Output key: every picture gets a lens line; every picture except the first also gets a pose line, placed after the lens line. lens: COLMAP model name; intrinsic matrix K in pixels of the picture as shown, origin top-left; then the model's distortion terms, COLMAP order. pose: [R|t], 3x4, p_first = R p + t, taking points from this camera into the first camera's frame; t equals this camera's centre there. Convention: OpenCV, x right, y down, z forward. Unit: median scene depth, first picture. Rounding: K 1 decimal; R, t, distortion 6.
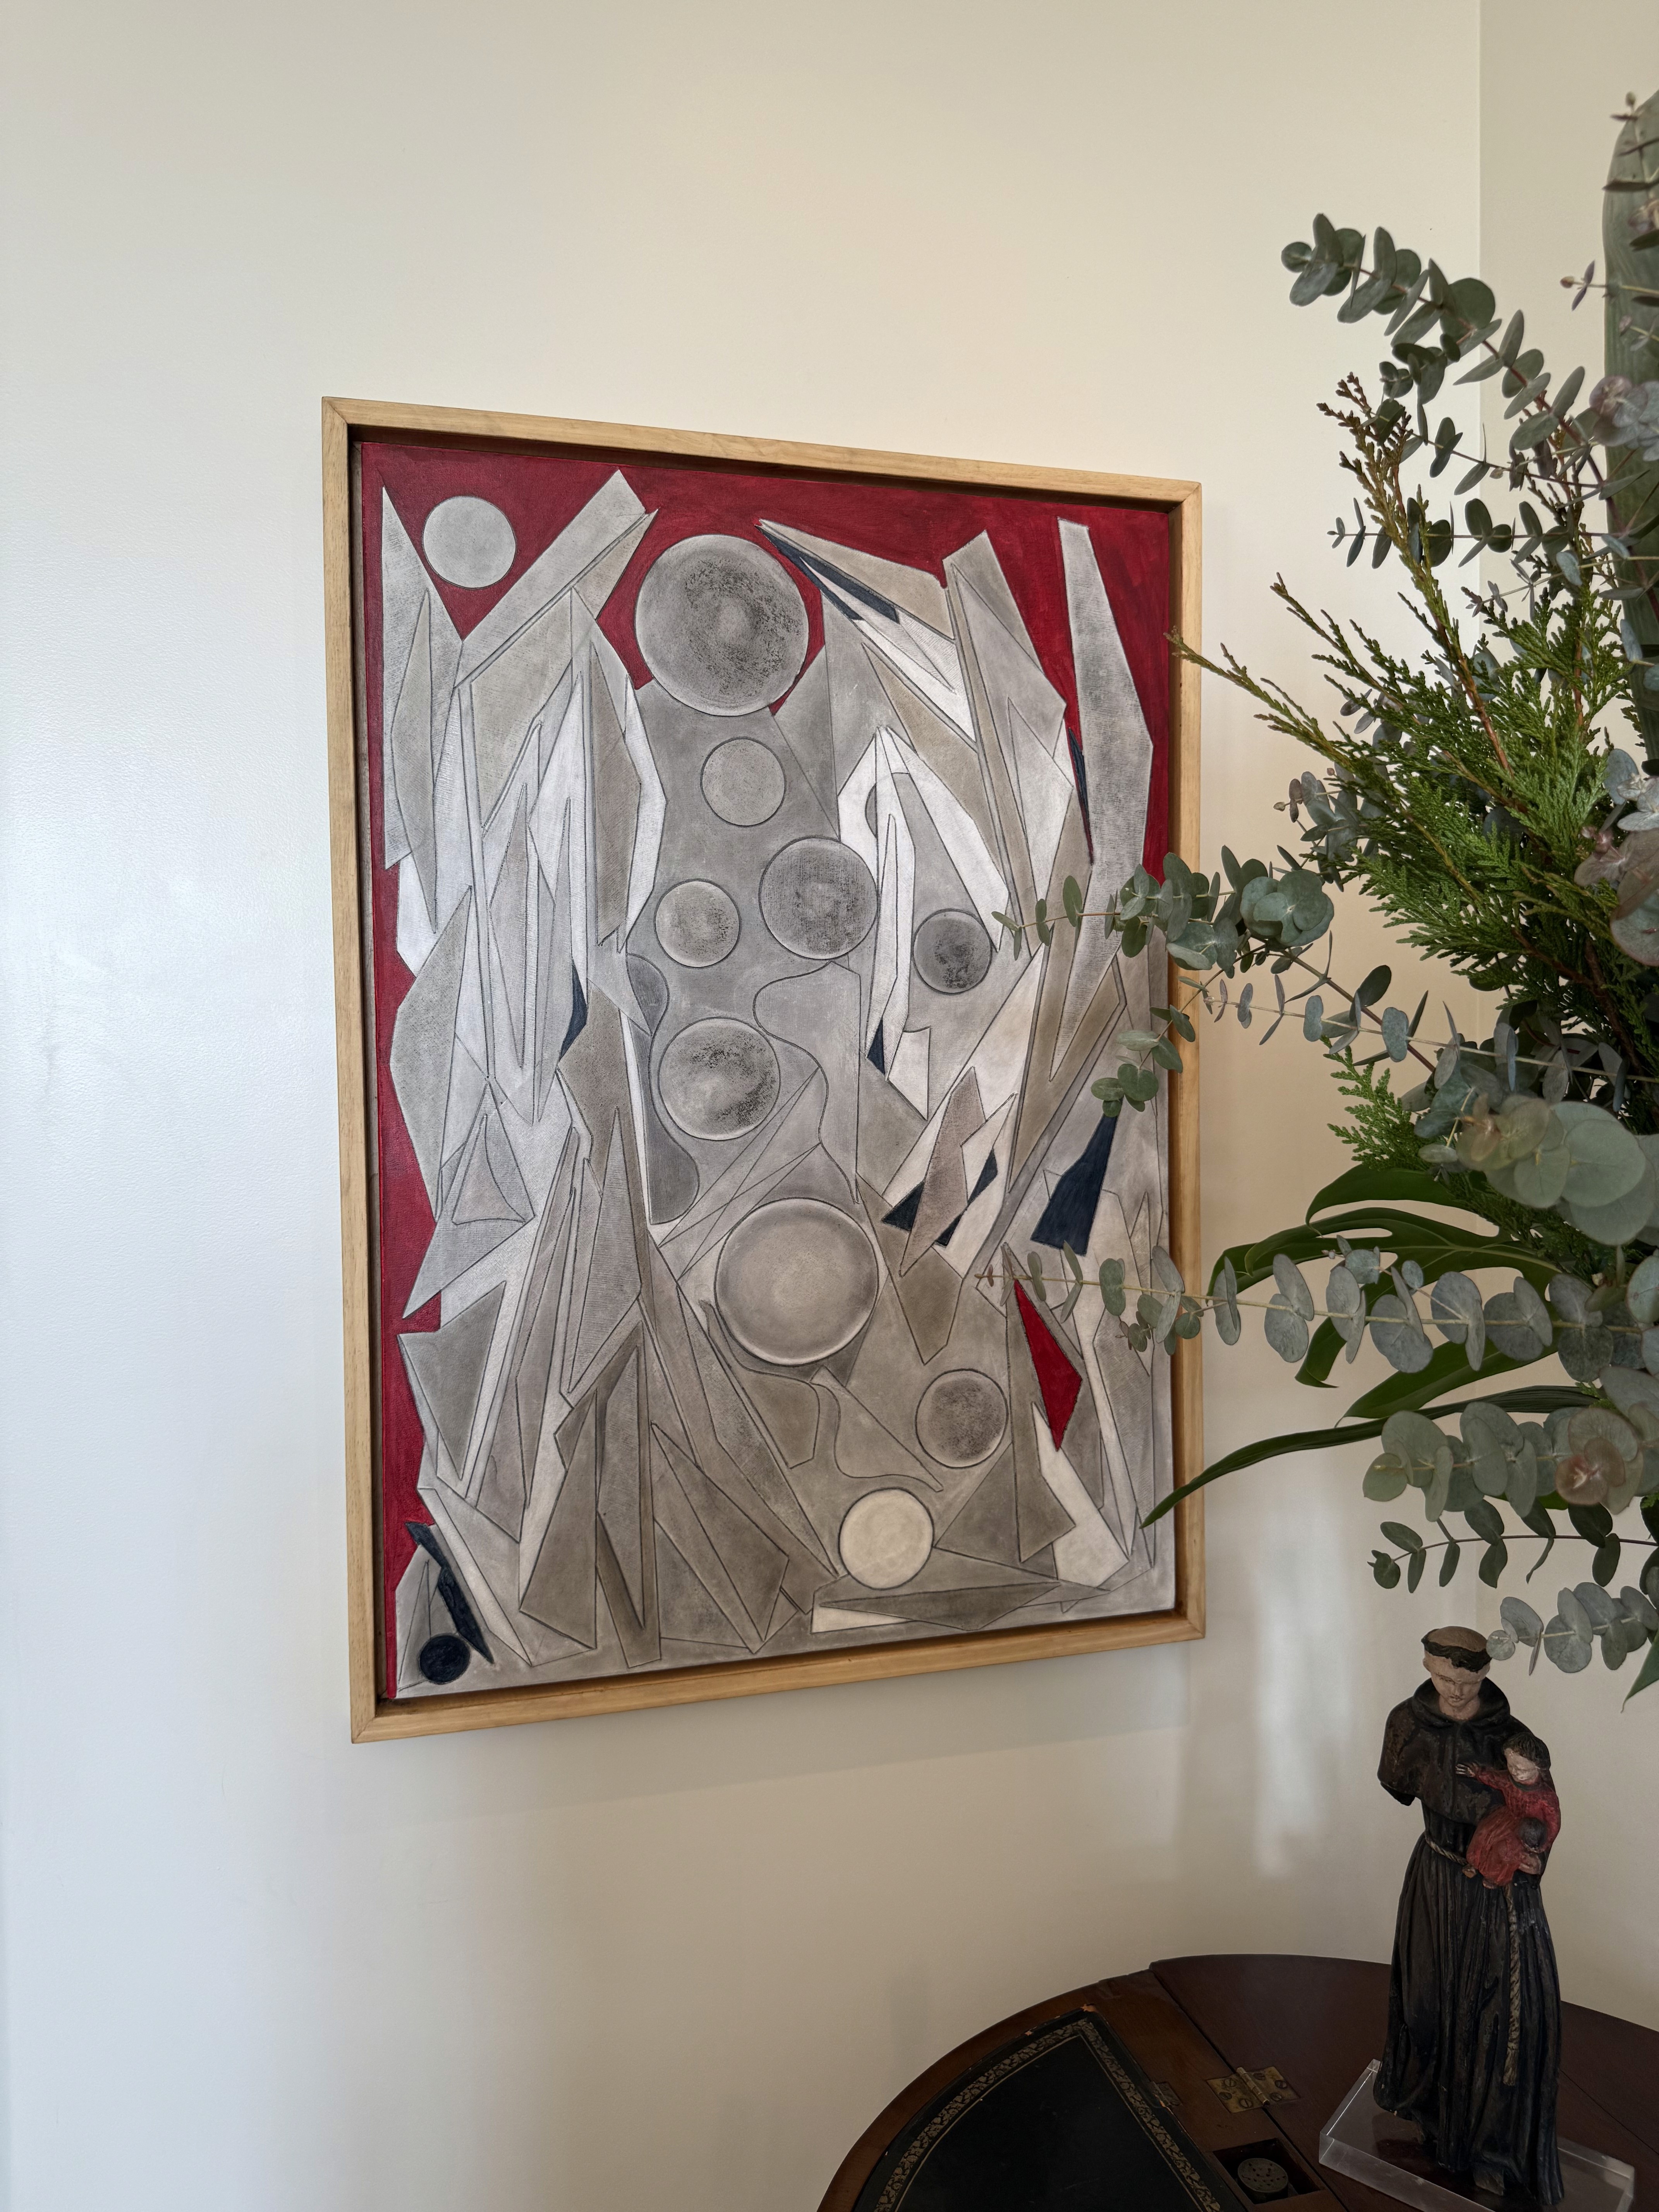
lens RADIAL K [[1679.9, 0, 829.9], [0, 1679.9, 1116.5], [0, 0, 1]] dist [0.027241, -0.026668]
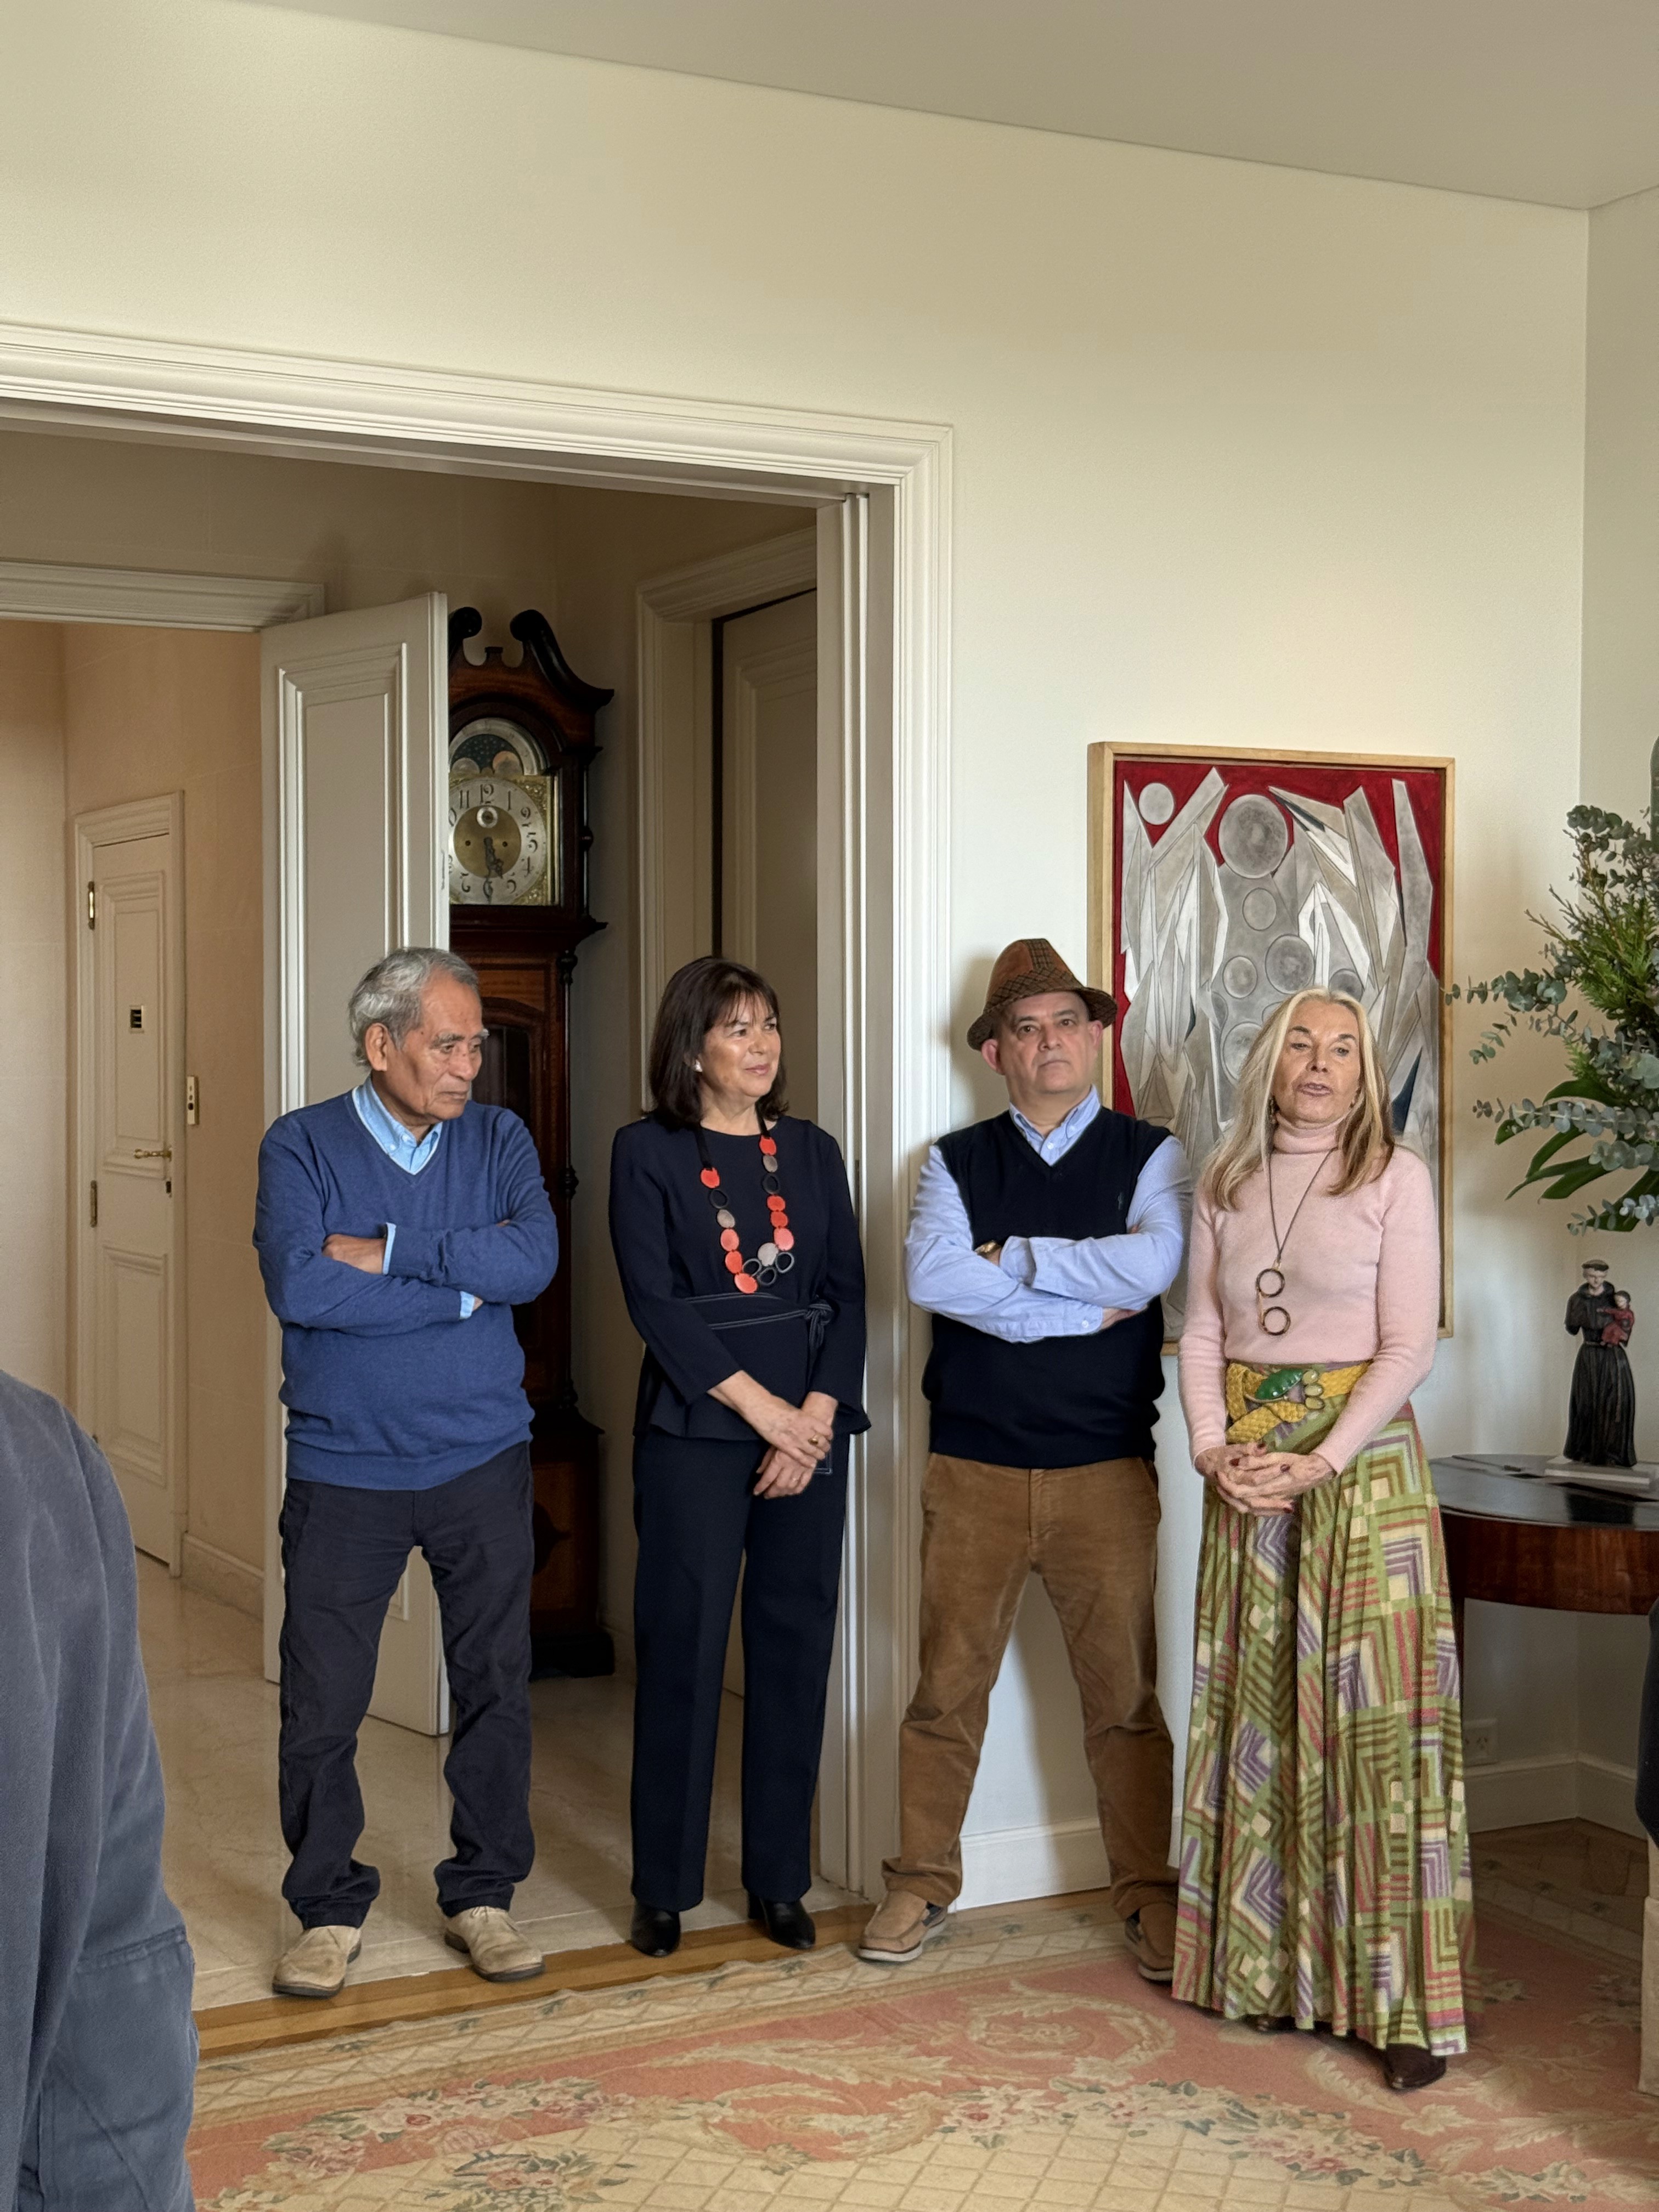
lens RADIAL K [[3085.2, 0, 828.6], [0, 3085.2, 1101.3], [0, 0, 1]] dist [-0.019524, 0.000000]
pose [[0.981939, 0.001198, 0.189192, -1.310816], [0.002299, 0.999831, -0.018262, 0.108669], [-0.189182, 0.018367, 0.981770, -2.671829]]
